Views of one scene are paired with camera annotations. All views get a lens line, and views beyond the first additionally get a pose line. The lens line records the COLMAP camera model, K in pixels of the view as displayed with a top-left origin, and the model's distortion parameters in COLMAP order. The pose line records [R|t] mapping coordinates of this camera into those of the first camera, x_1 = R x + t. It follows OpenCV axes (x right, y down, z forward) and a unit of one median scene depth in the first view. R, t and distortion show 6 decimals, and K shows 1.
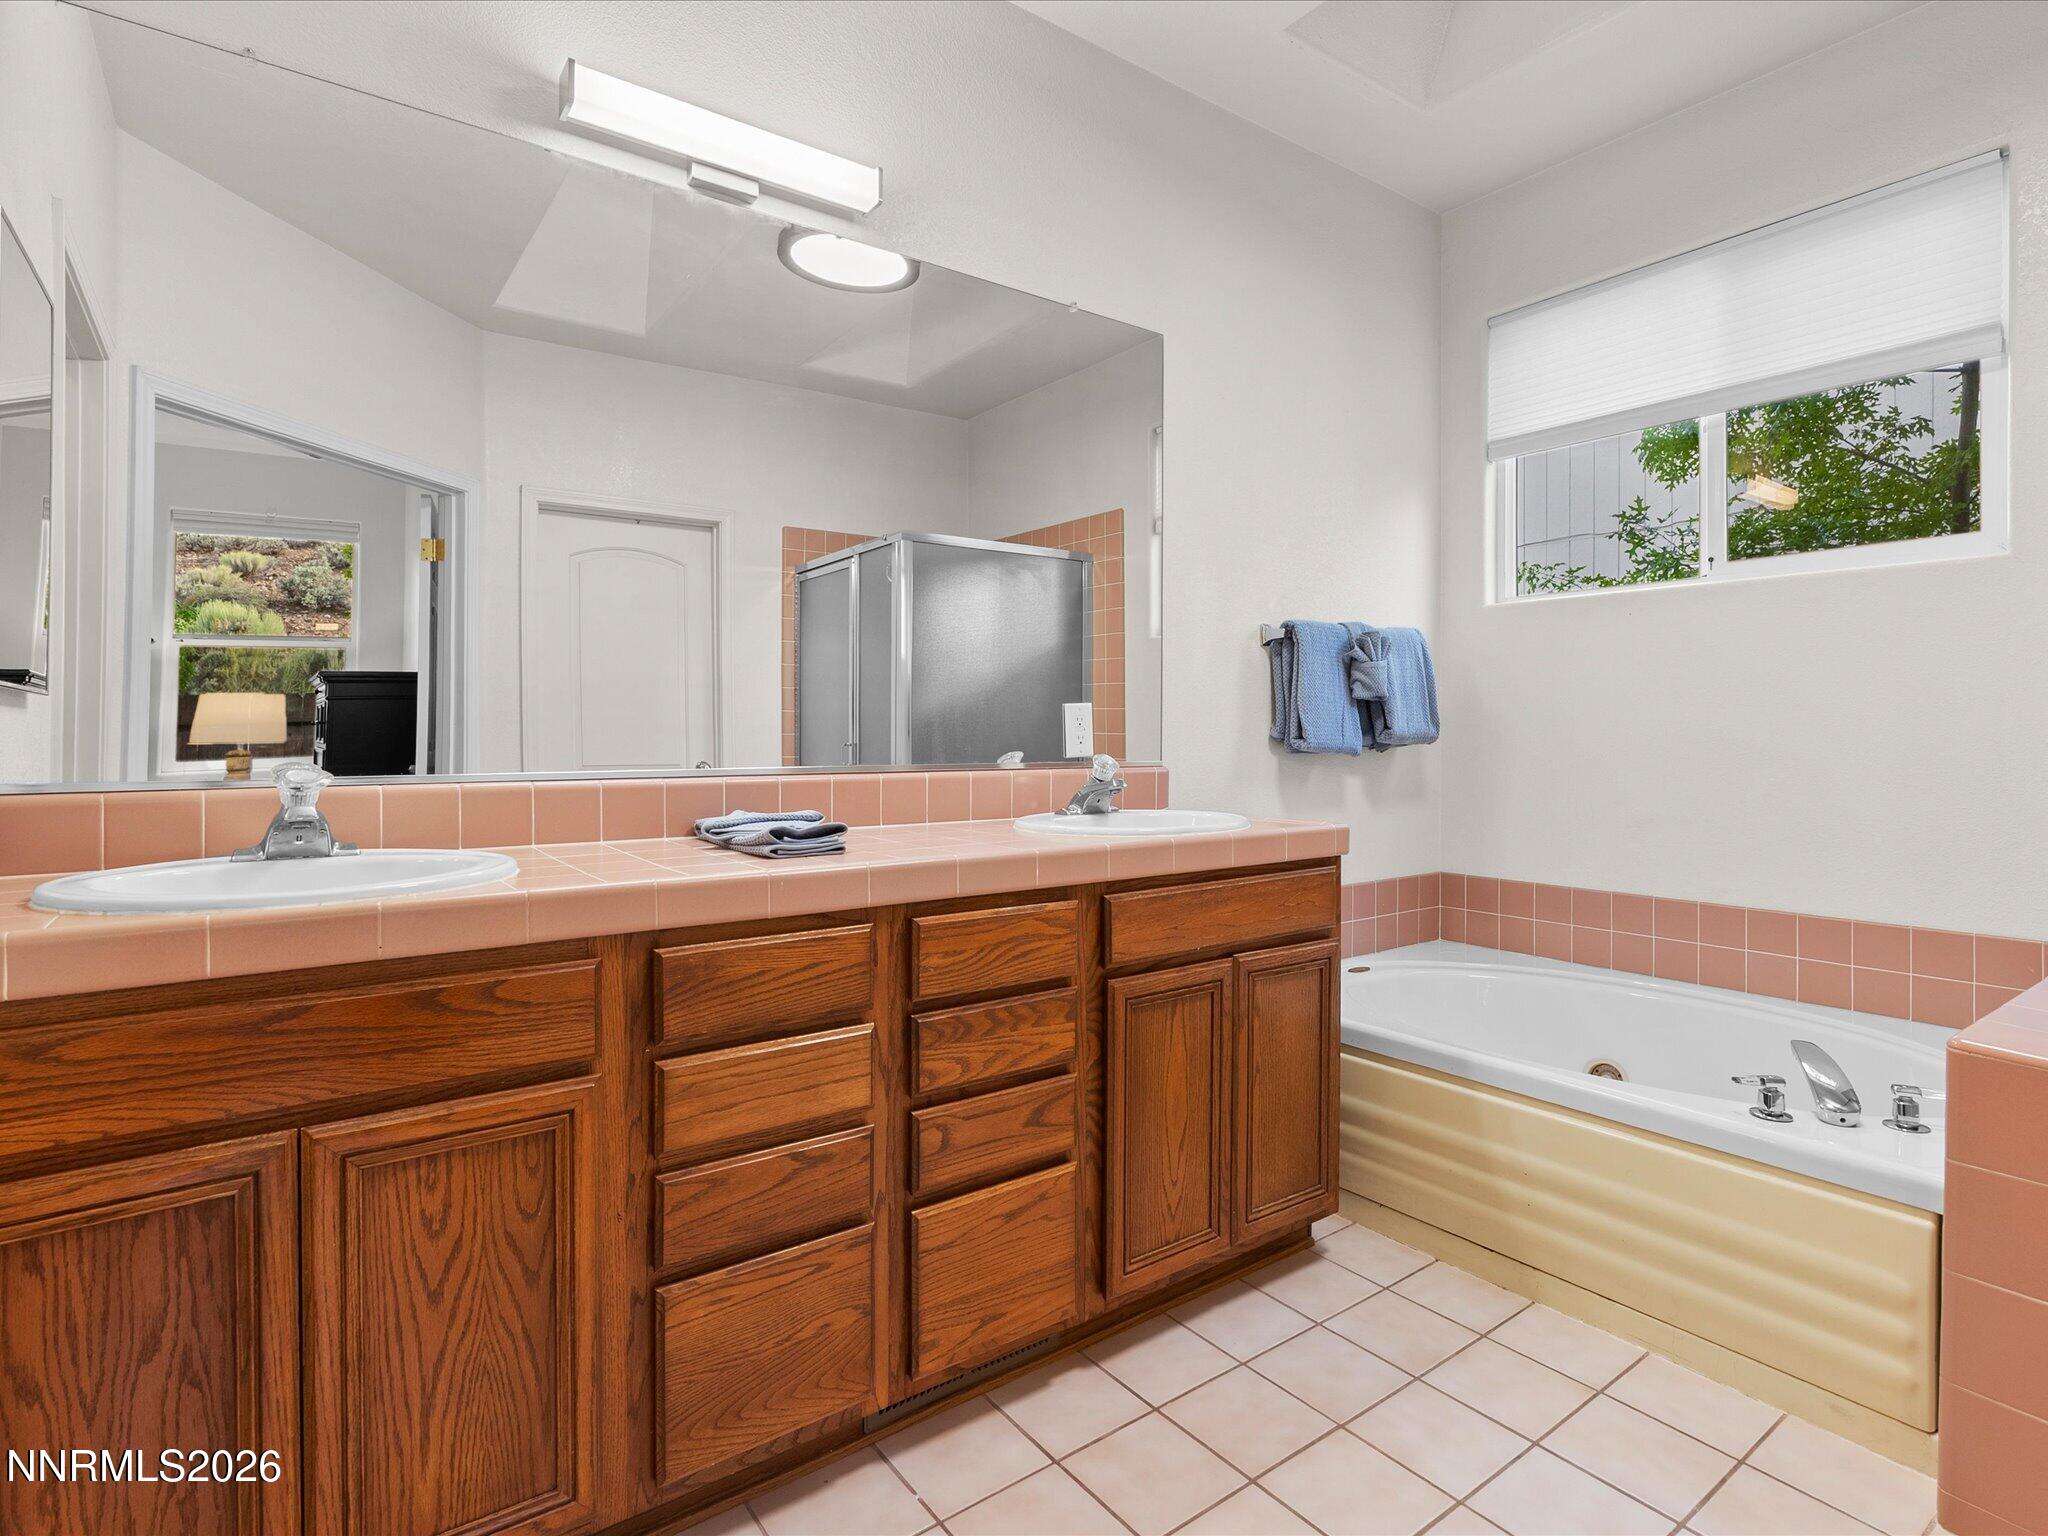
lens RADIAL K [[1040.7, 0, 1012.8], [0, 1040.7, 733.6], [0, 0, 1]] dist [-0.014801, 0.004686]
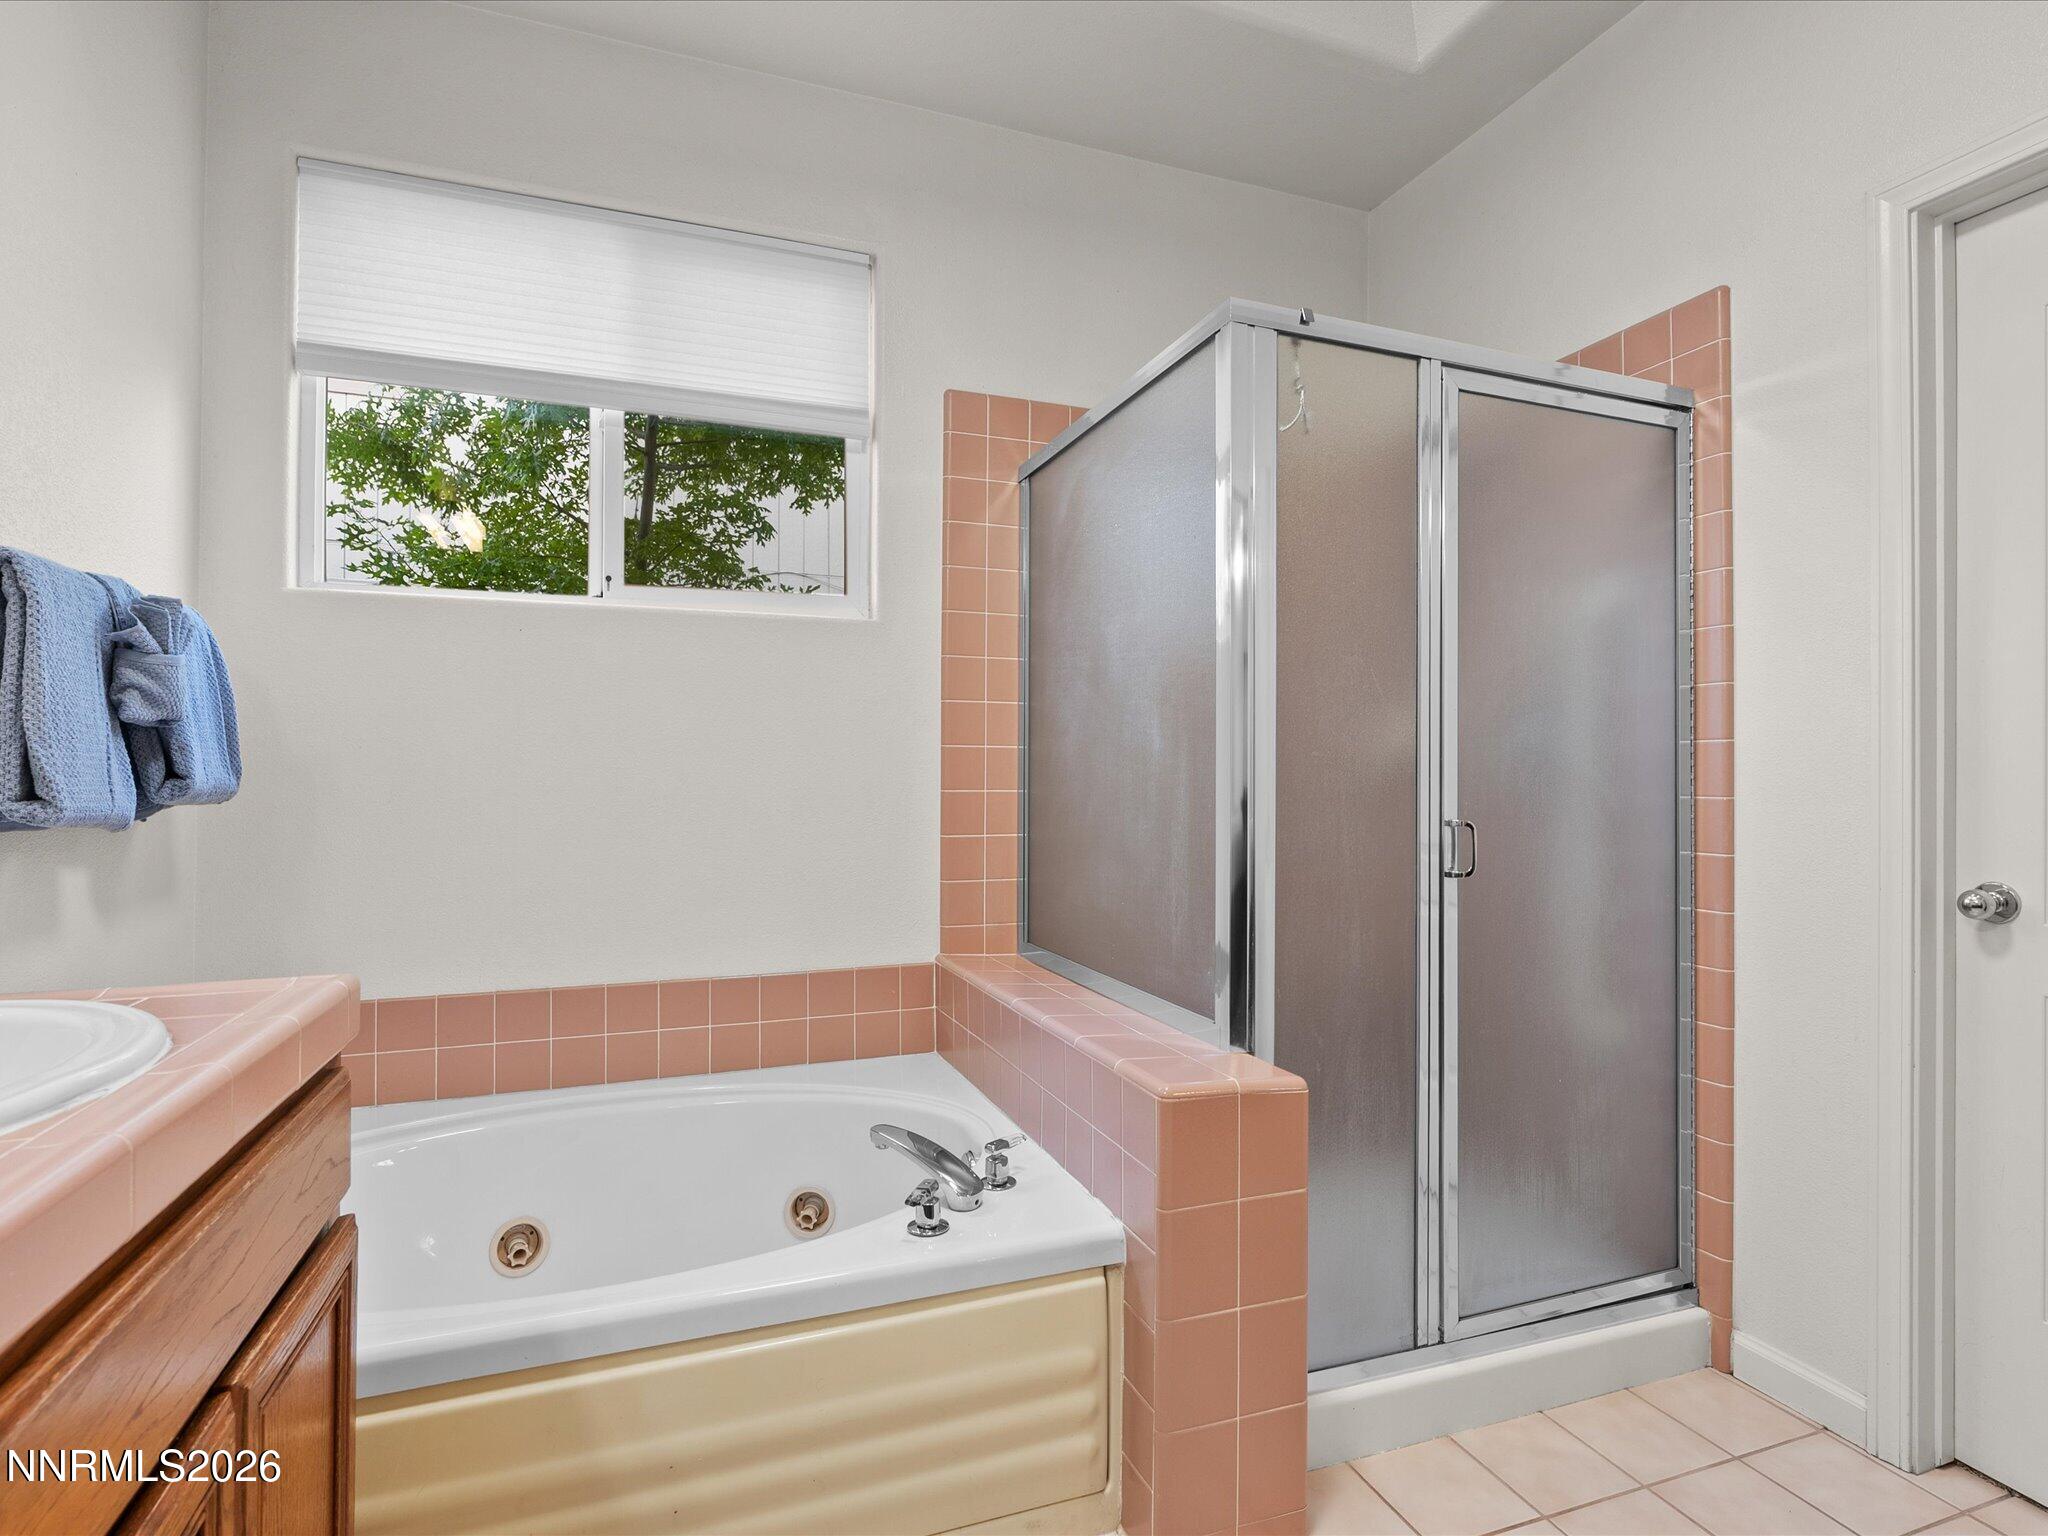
lens RADIAL K [[1040.7, 0, 1029.3], [0, 1040.7, 767.6], [0, 0, 1]] dist [-0.014801, 0.004686]
pose [[0.270149, 0.007639, 0.962788, -0.062511], [0.002428, 0.999960, -0.008616, -0.005984], [-0.962816, 0.004665, 0.270119, 0.540044]]
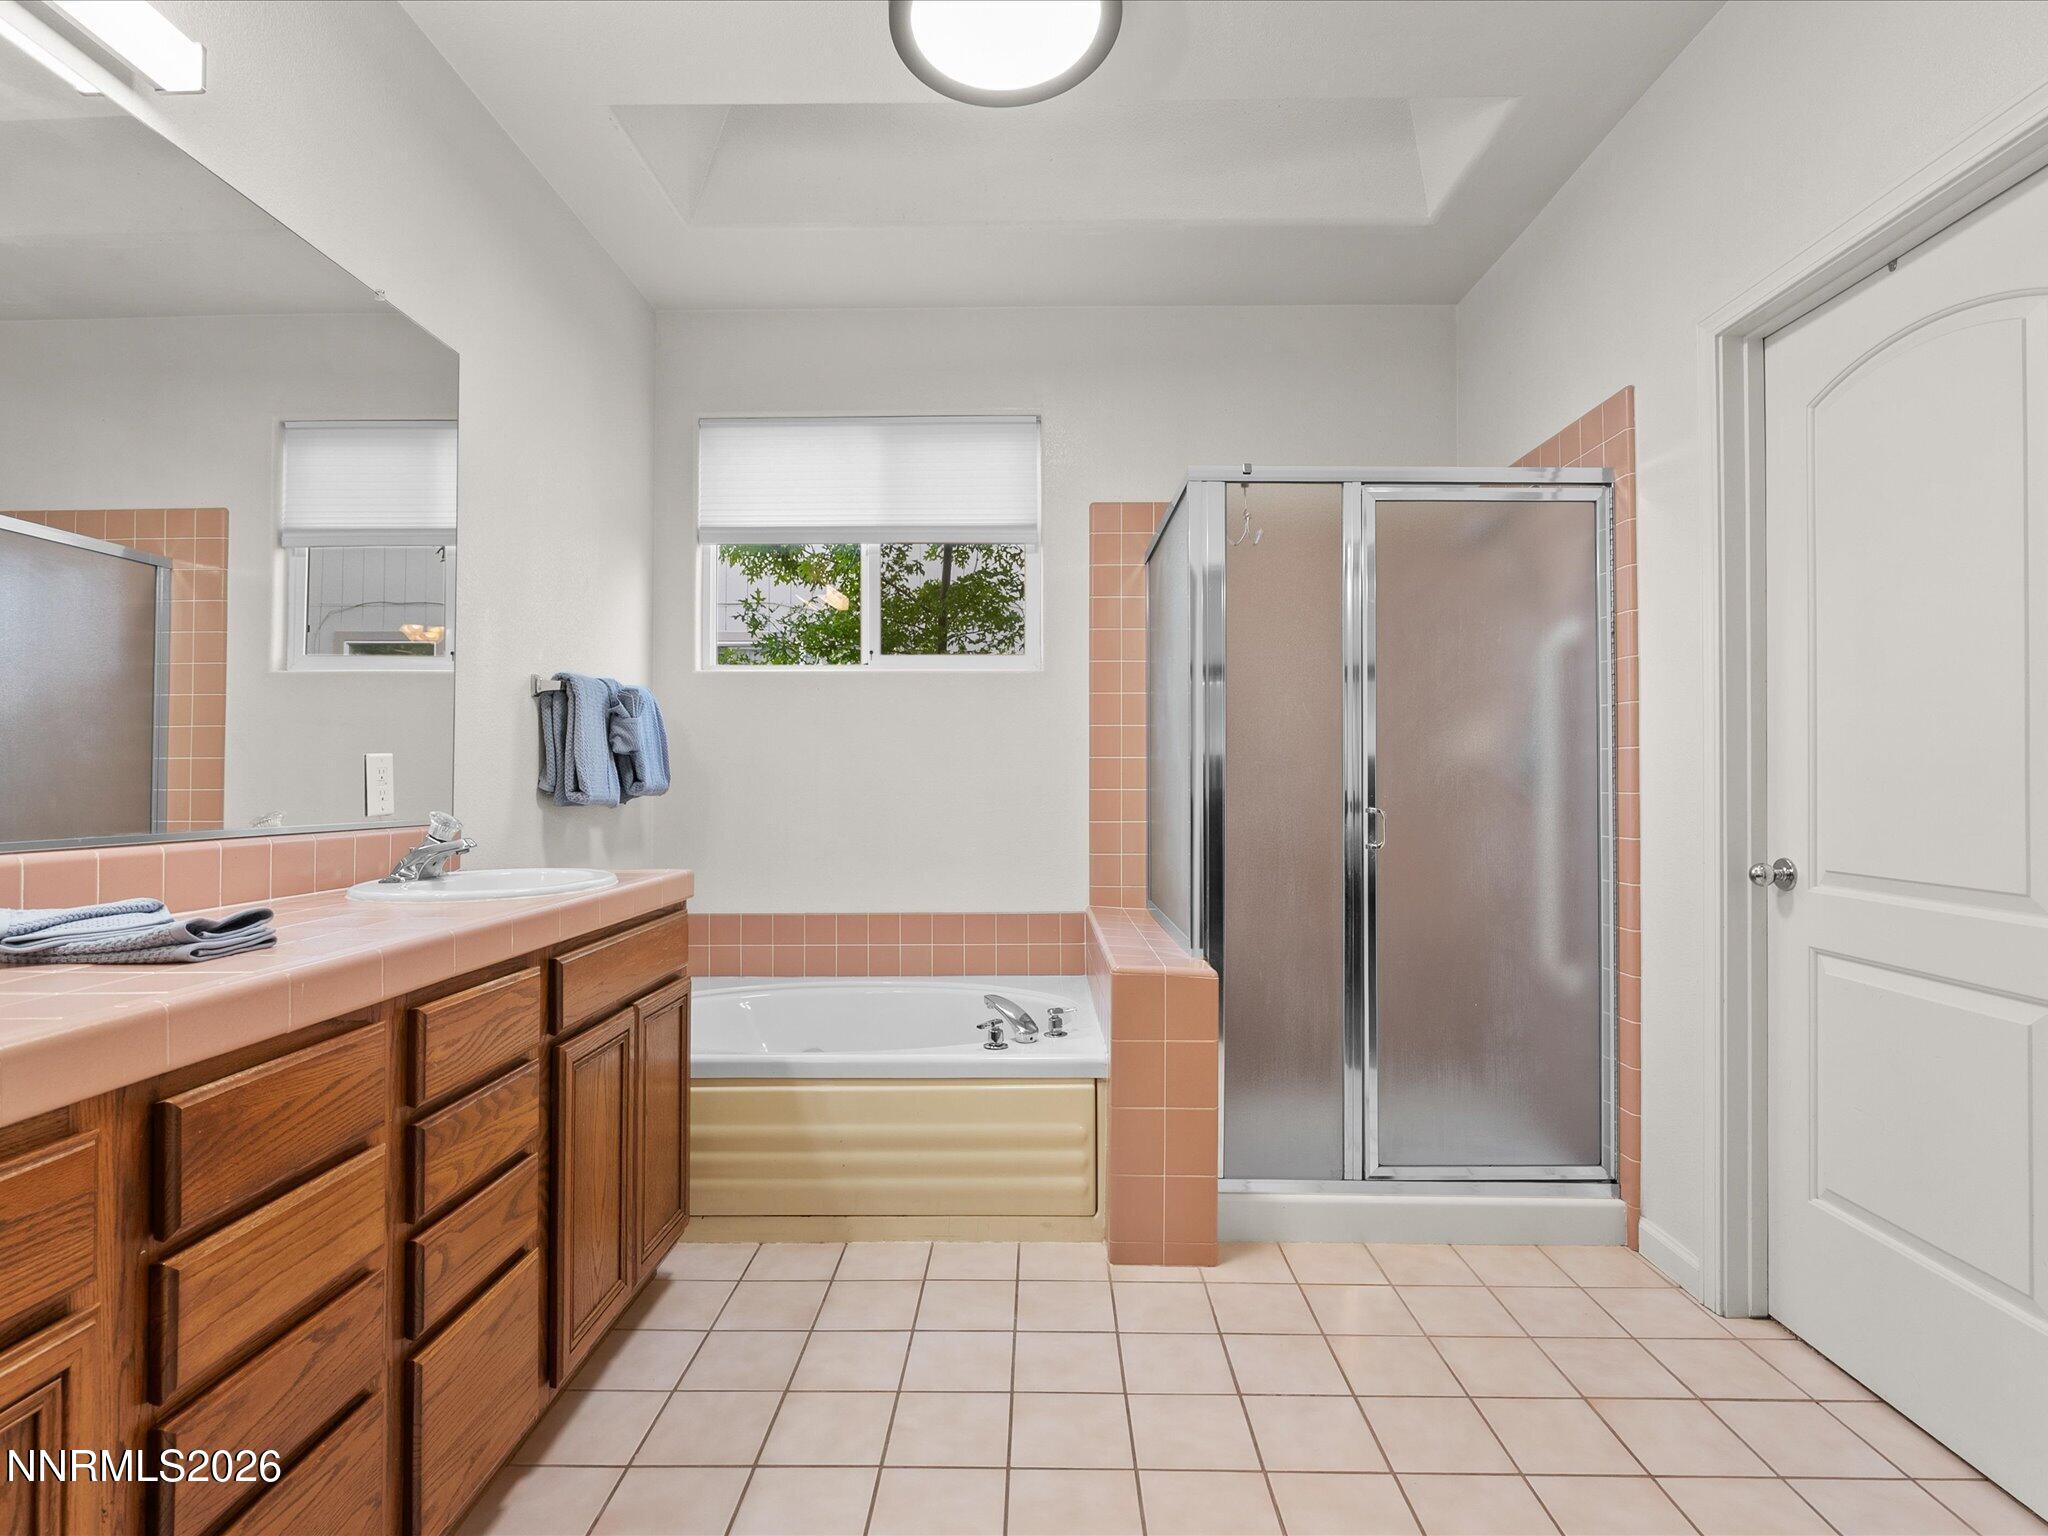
lens RADIAL K [[1040.7, 0, 1021.4], [0, 1040.7, 760.2], [0, 0, 1]] dist [-0.014801, 0.004686]
pose [[0.596806, 0.013005, 0.802280, -0.336375], [0.006393, 0.999760, -0.020962, -0.002252], [-0.802360, 0.017640, 0.596580, 0.069740]]
